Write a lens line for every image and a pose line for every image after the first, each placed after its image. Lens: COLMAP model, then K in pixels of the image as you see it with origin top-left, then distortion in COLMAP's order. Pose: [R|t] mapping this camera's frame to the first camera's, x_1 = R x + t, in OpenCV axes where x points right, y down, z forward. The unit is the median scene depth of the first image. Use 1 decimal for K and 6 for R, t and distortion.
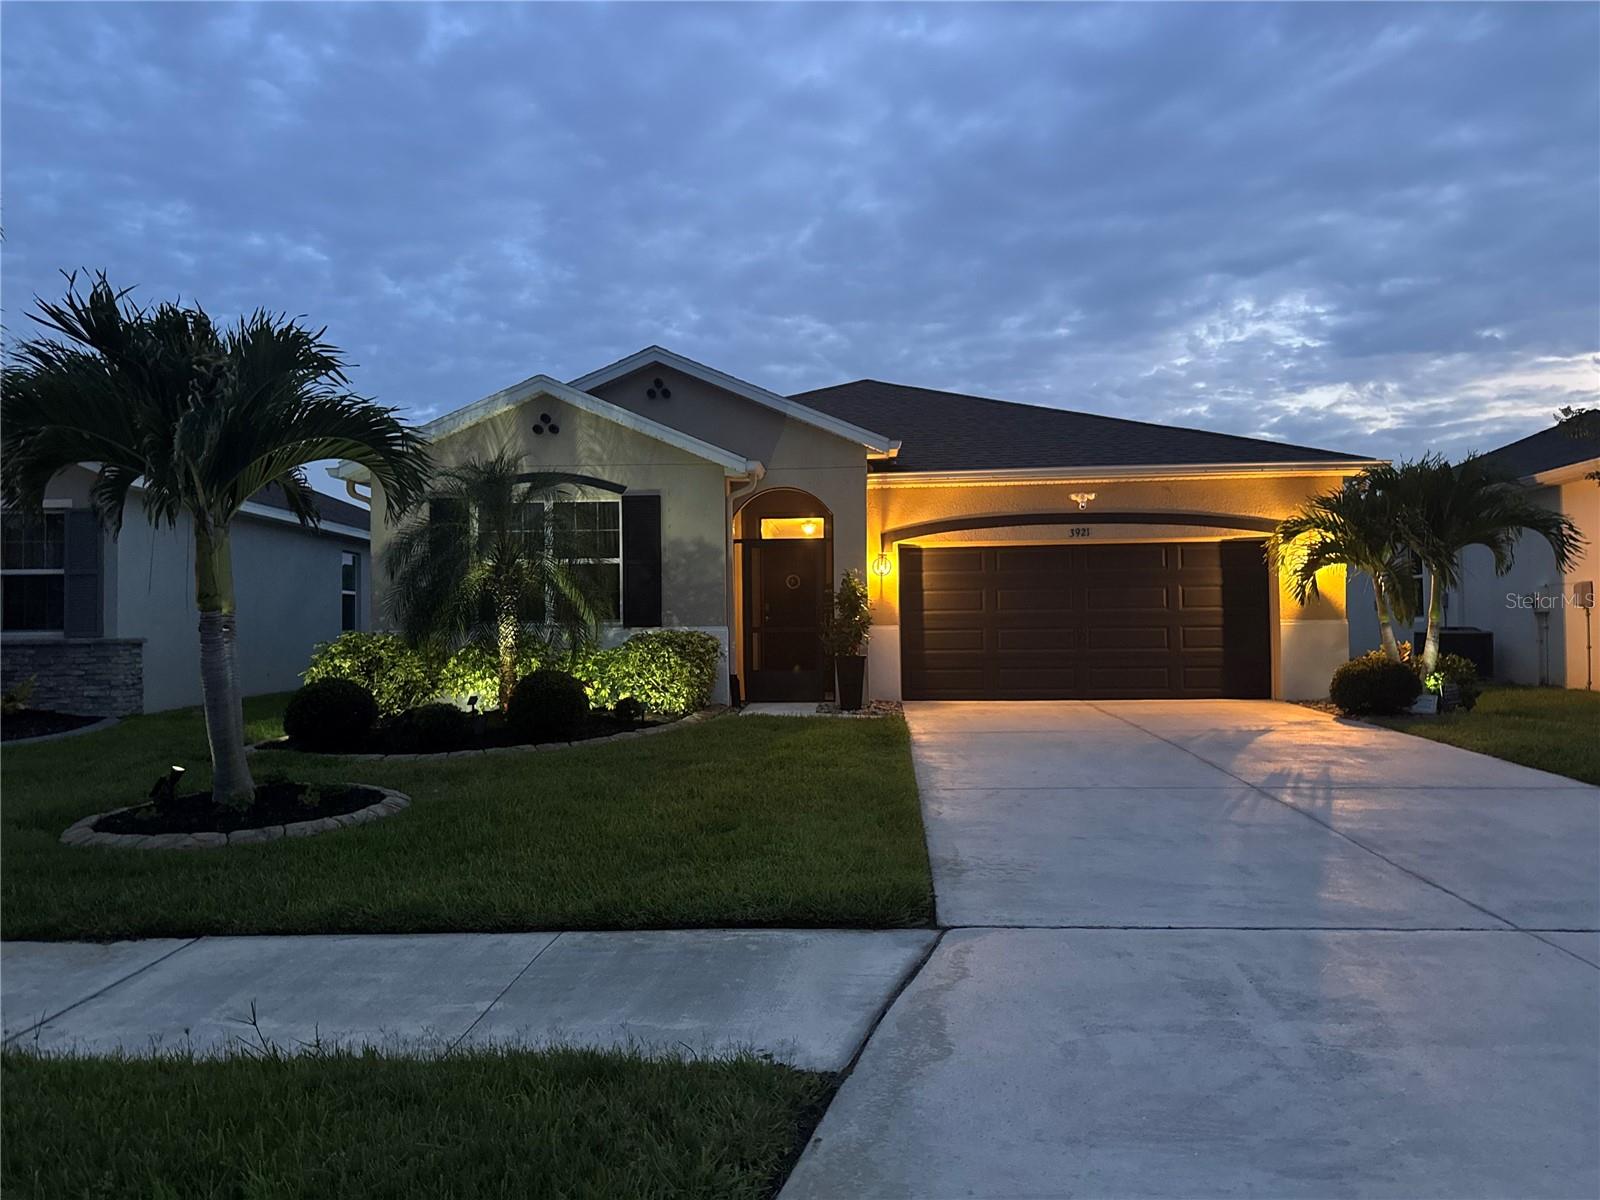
lens RADIAL K [[1123.5, 0, 795.8], [0, 1123.5, 602.1], [0, 0, 1]] dist [0.119452, -0.169996]
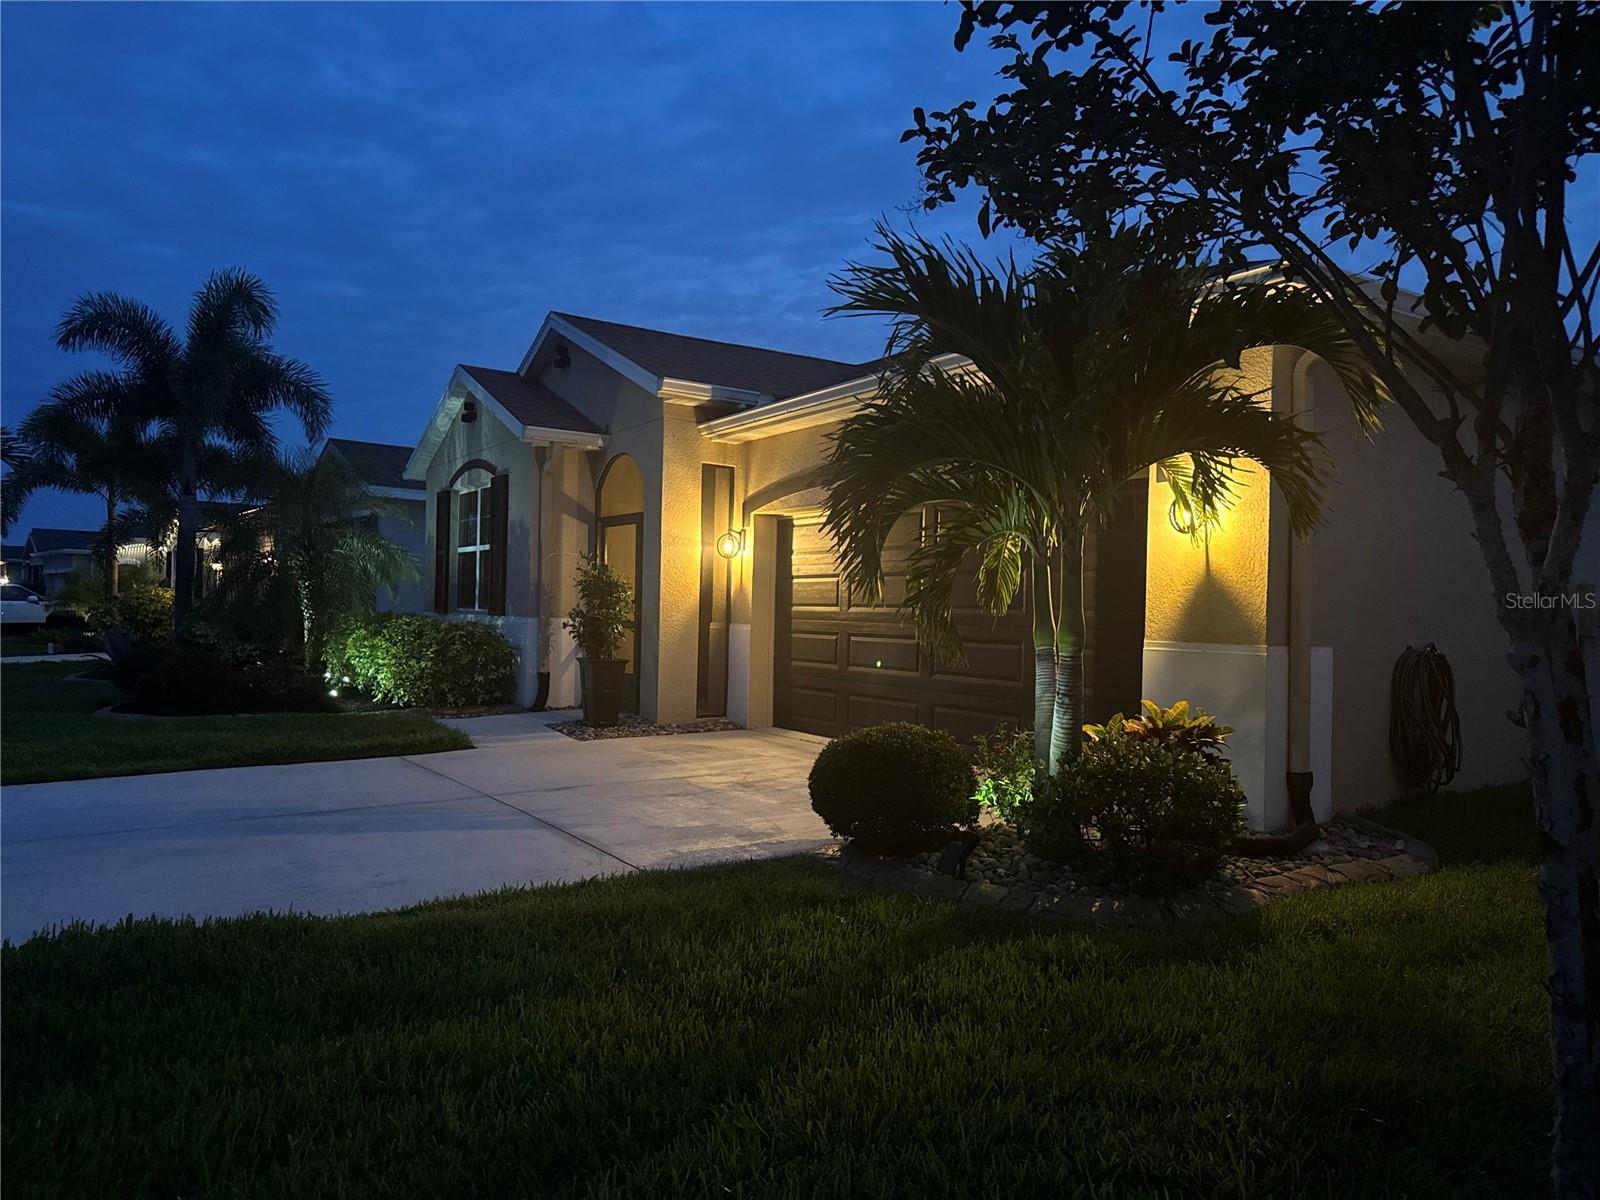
lens RADIAL K [[1123.5, 0, 795.8], [0, 1123.5, 602.1], [0, 0, 1]] dist [0.119452, -0.169996]
pose [[0.583962, 0.019311, -0.811551, 0.742088], [-0.010990, 0.999813, 0.015883, -0.006493], [0.811706, -0.000356, 0.584066, 0.614239]]
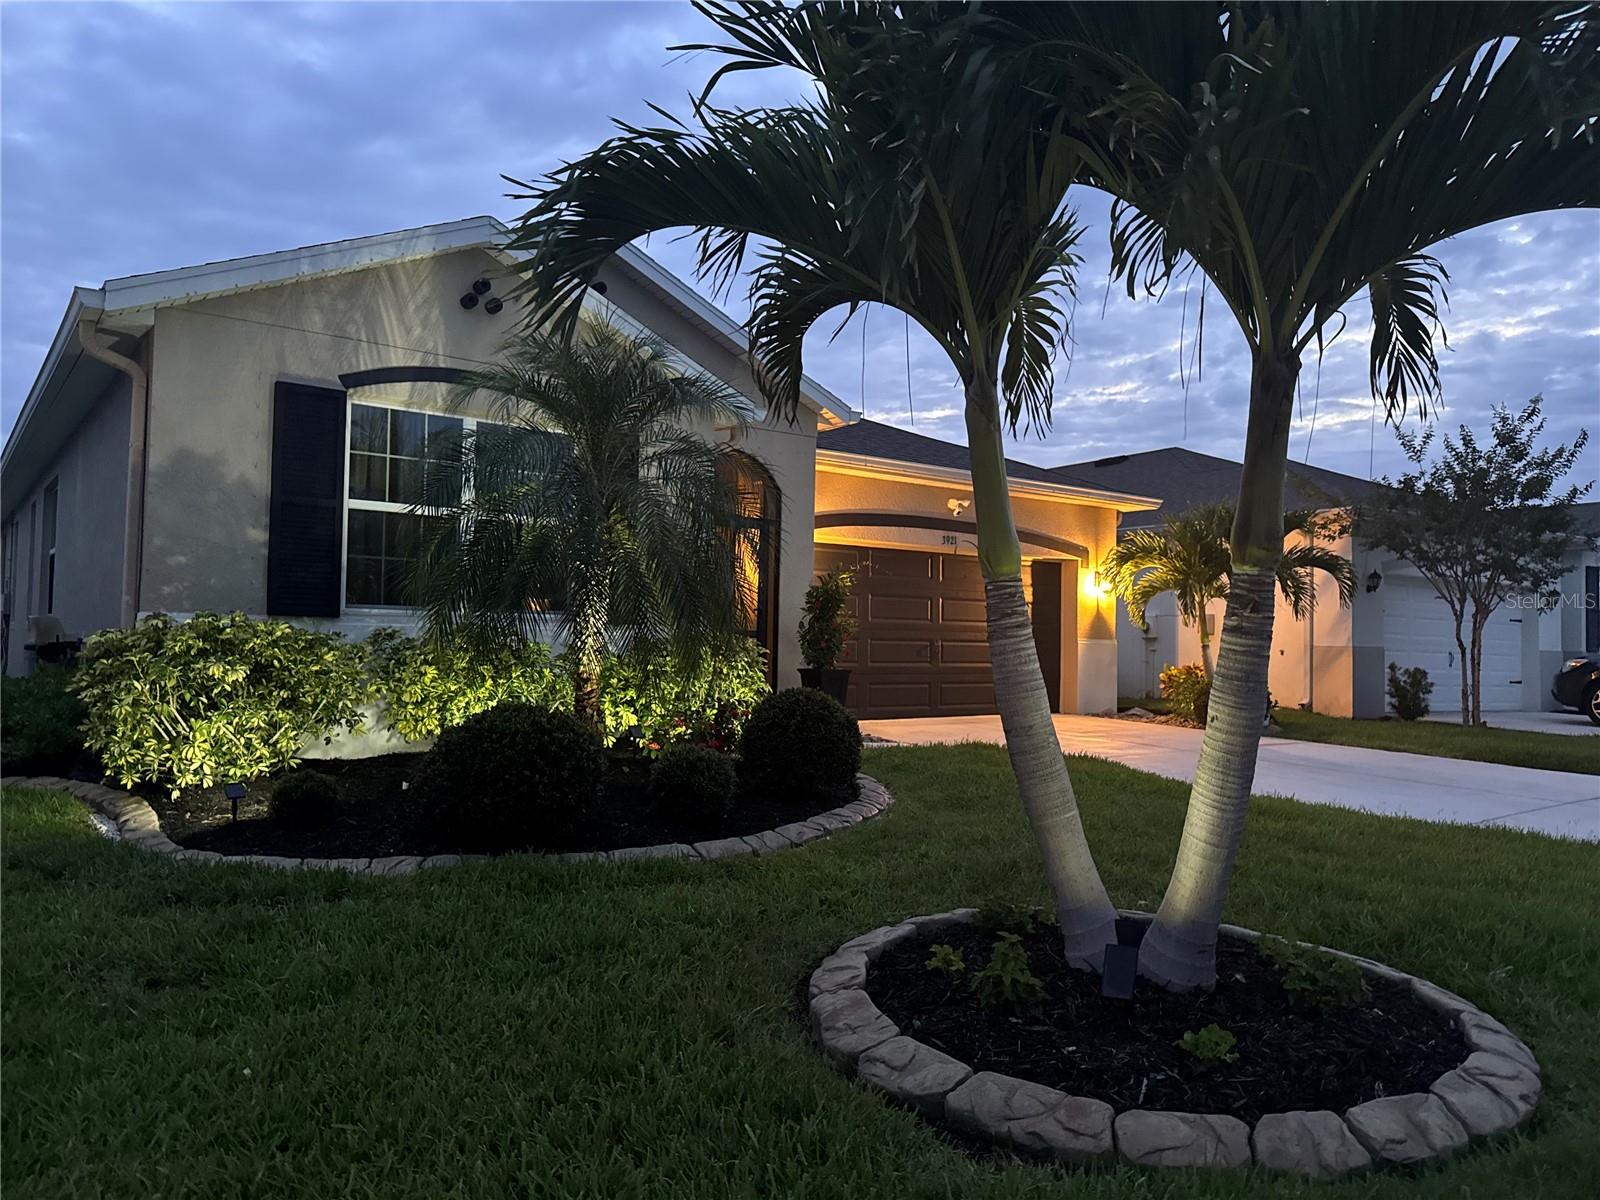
lens RADIAL K [[1073.8, 0, 800.0], [0, 1073.8, 600.0], [0, 0, 1]] dist [0.000505, -0.139656]
pose [[0.751565, 0.049200, 0.657822, -0.447256], [-0.042788, 0.998751, -0.025813, 0.017833], [-0.658270, -0.008747, 0.752731, 0.416921]]
